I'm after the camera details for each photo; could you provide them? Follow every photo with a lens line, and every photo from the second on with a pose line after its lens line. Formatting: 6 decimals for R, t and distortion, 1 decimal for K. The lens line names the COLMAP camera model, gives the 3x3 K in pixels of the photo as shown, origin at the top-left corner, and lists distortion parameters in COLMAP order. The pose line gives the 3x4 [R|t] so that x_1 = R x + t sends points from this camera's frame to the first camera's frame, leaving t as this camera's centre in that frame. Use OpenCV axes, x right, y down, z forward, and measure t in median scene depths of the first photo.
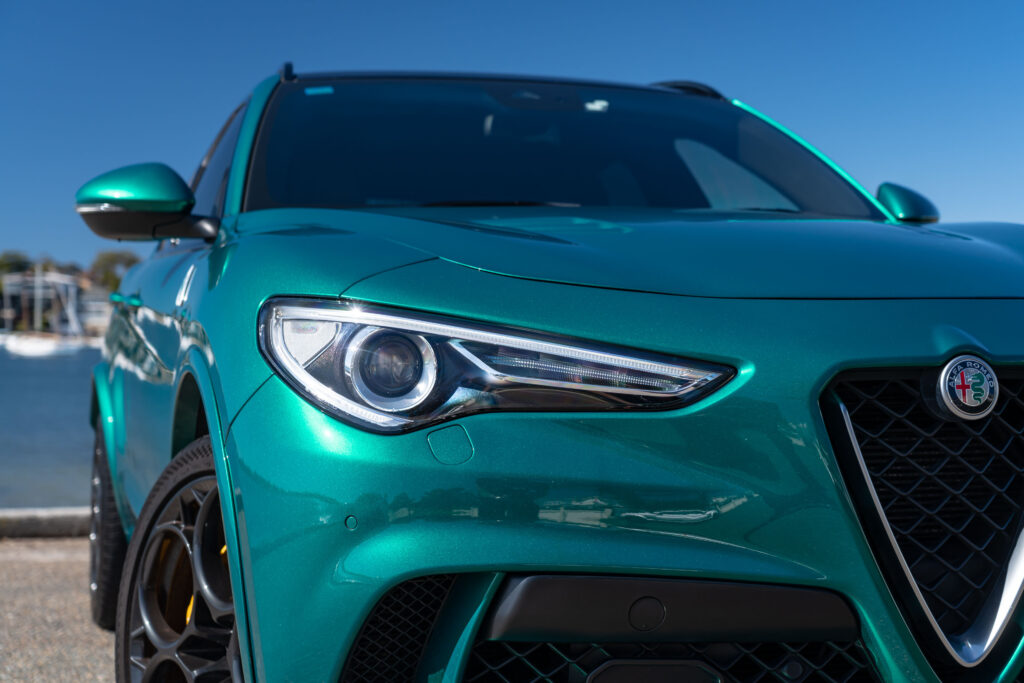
lens RADIAL K [[1643.3, 0, 512.0], [0, 1643.3, 341.5], [0, 0, 1]] dist [-0.017226, 0.009260]
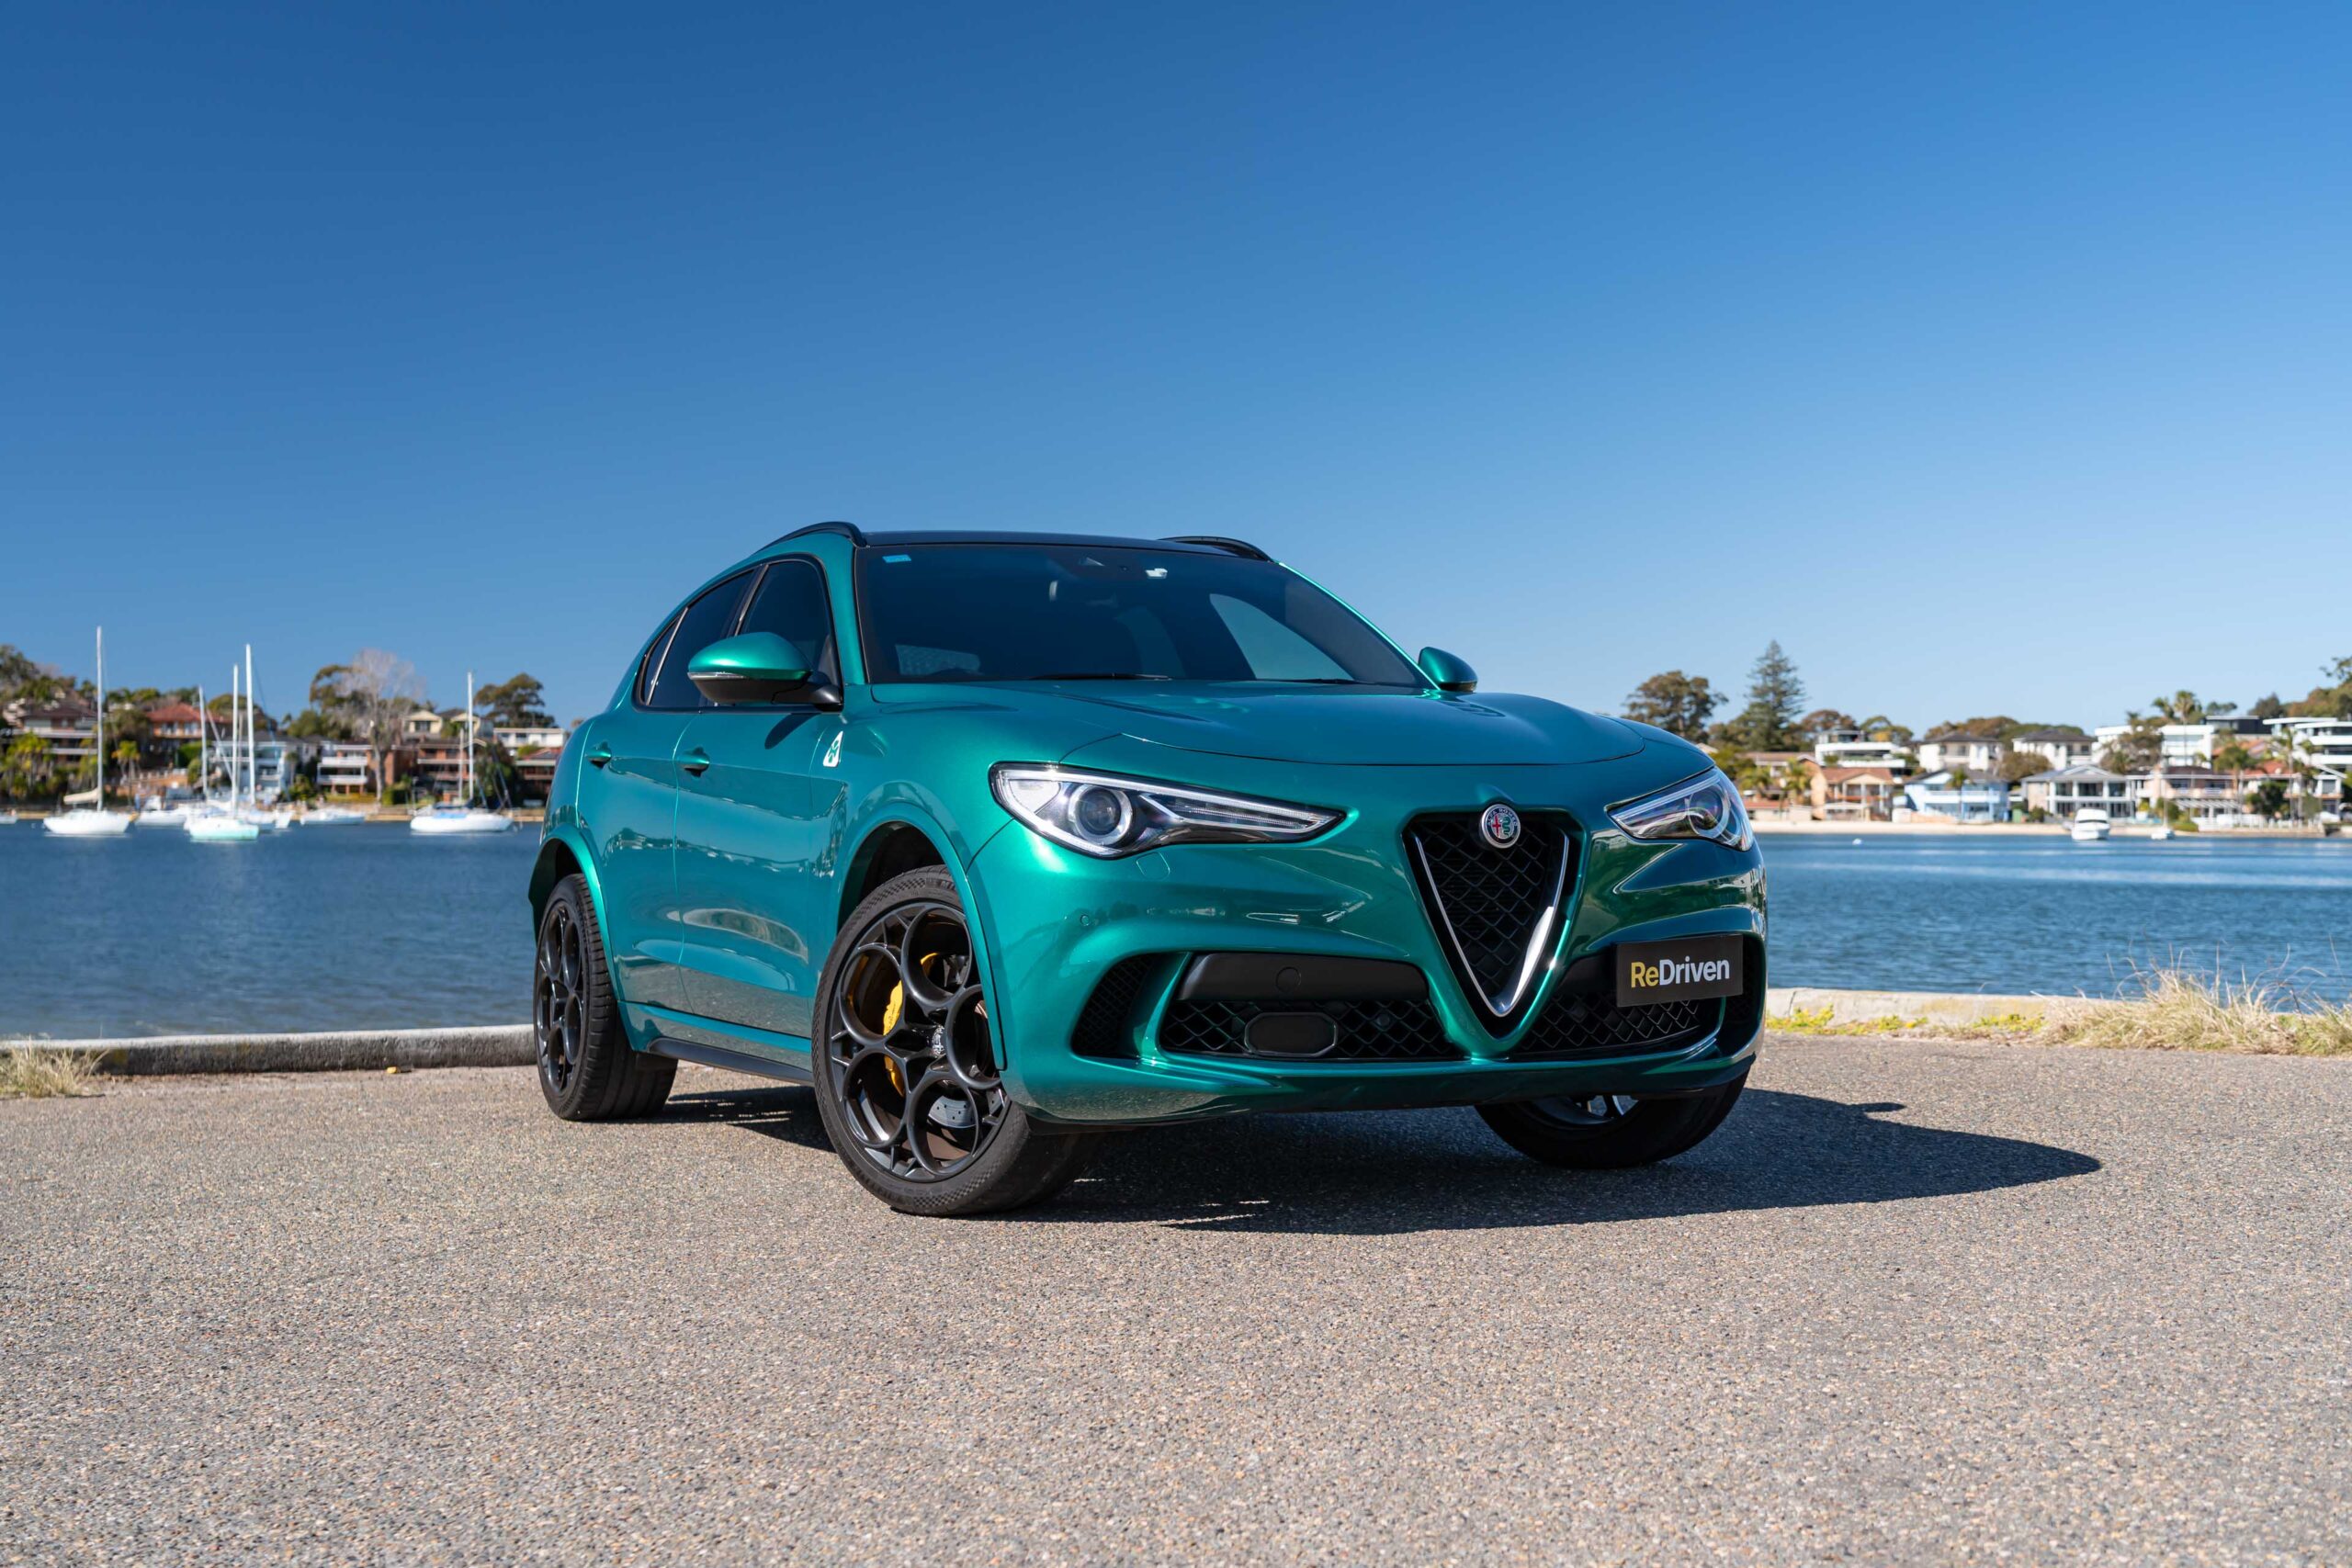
lens RADIAL K [[2836.3, 0, 1172.4], [0, 2836.3, 792.3], [0, 0, 1]] dist [0.011765, 0.005519]
pose [[0.988574, 0.000584, 0.150737, -0.324071], [0.000502, 0.999974, -0.007168, 0.012972], [-0.150738, 0.007162, 0.988548, -1.203317]]
